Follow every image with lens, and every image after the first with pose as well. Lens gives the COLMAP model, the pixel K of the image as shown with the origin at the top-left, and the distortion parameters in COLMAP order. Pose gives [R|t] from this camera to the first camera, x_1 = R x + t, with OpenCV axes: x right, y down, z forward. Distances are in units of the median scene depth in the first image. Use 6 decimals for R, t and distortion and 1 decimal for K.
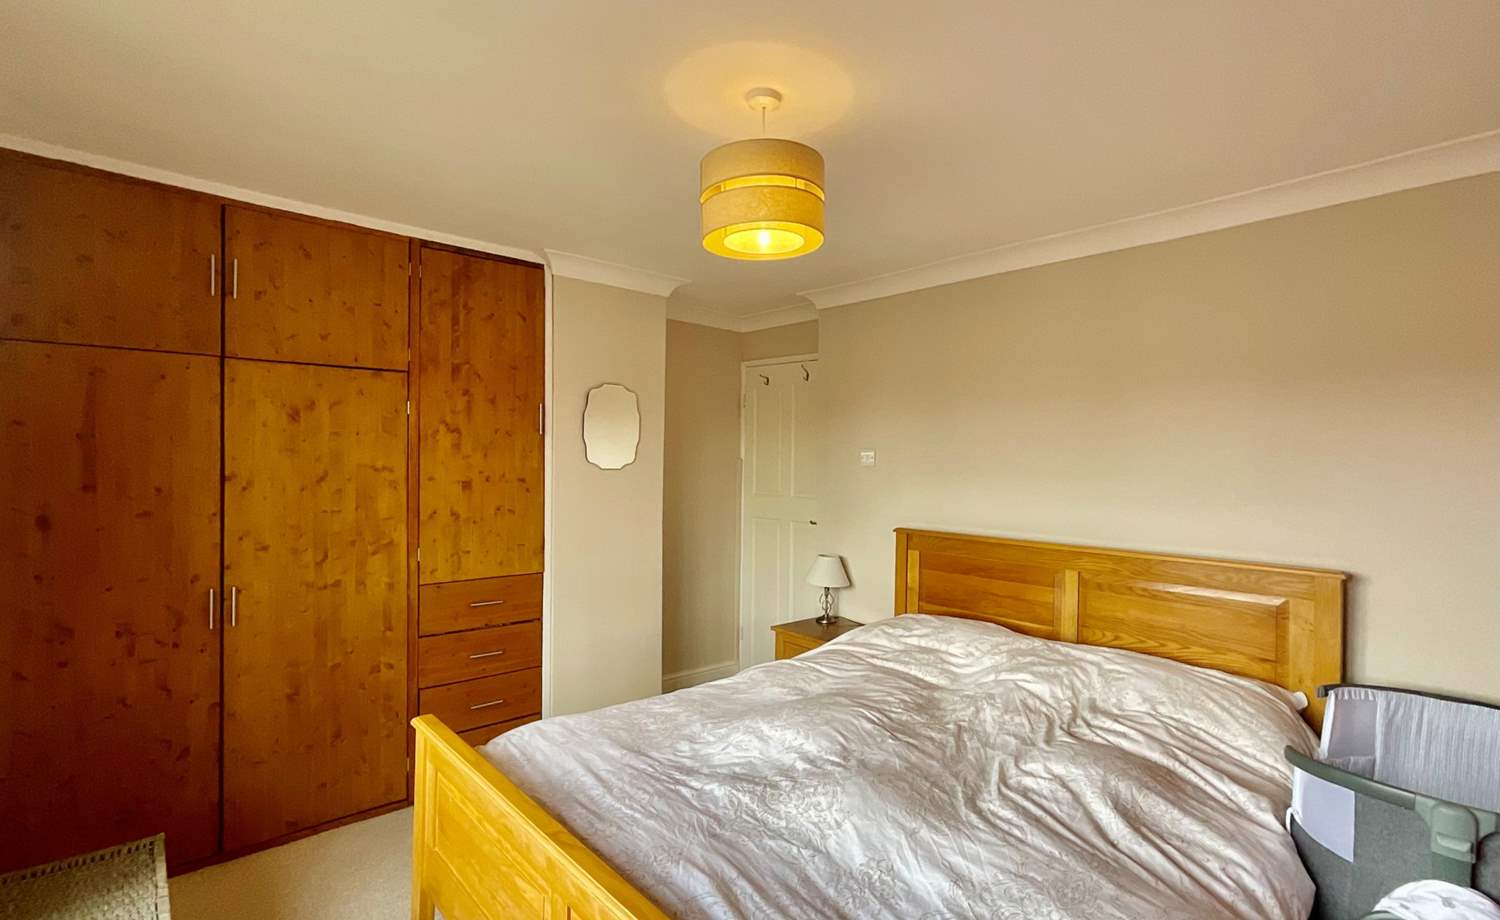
lens RADIAL K [[695.2, 0, 756.2], [0, 695.2, 463.1], [0, 0, 1]] dist [-0.003970, -0.000234]
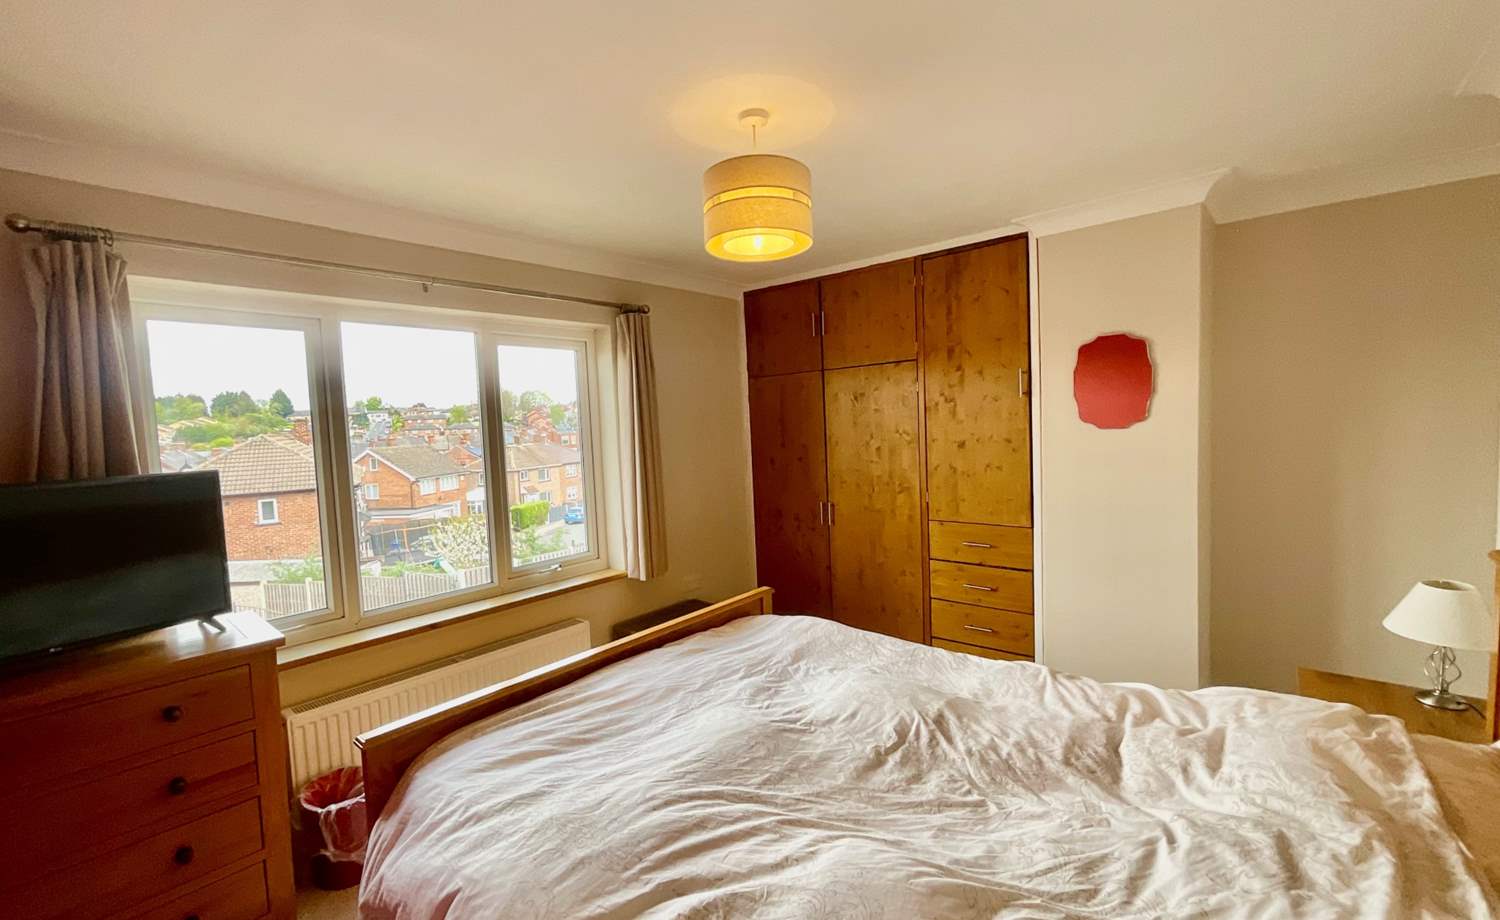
lens RADIAL K [[628.3, 0, 756.3], [0, 628.3, 462.2], [0, 0, 1]] dist [0.001010, 0.000212]
pose [[0.129806, 0.046237, -0.990461, 0.764879], [0.038636, 0.997918, 0.051649, -0.010847], [0.990786, -0.044971, 0.127749, 0.613204]]
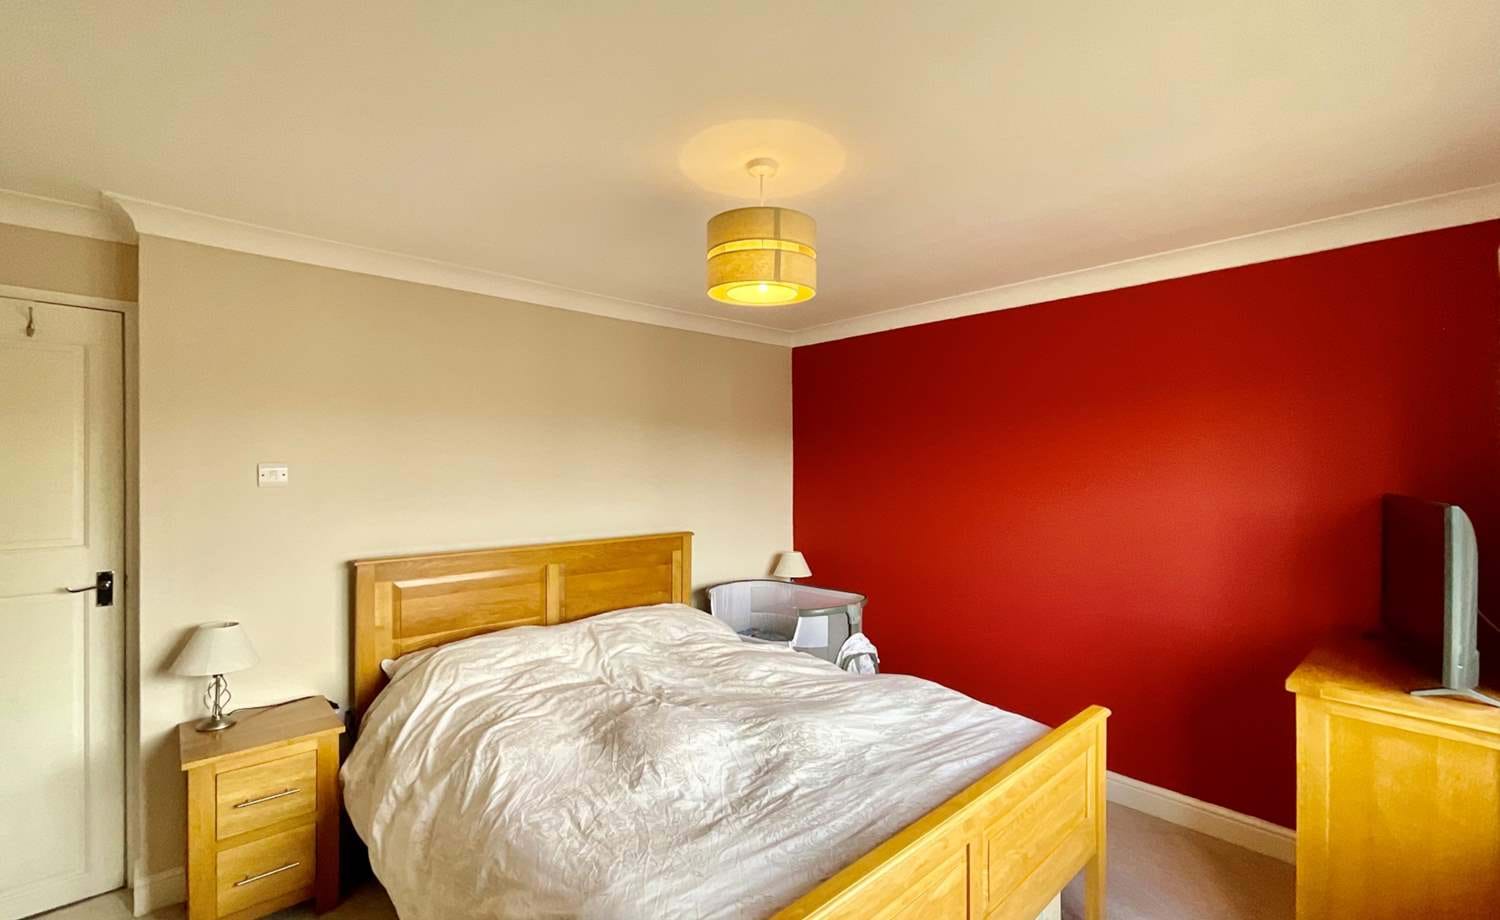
lens RADIAL K [[646.9, 0, 750.7], [0, 646.9, 463.3], [0, 0, 1]] dist [0.001036, 0.000004]
pose [[-0.005967, -0.012633, 0.999902, -0.762248], [0.002263, 0.999917, 0.012647, -0.040057], [-0.999980, 0.002338, -0.005938, 0.741734]]
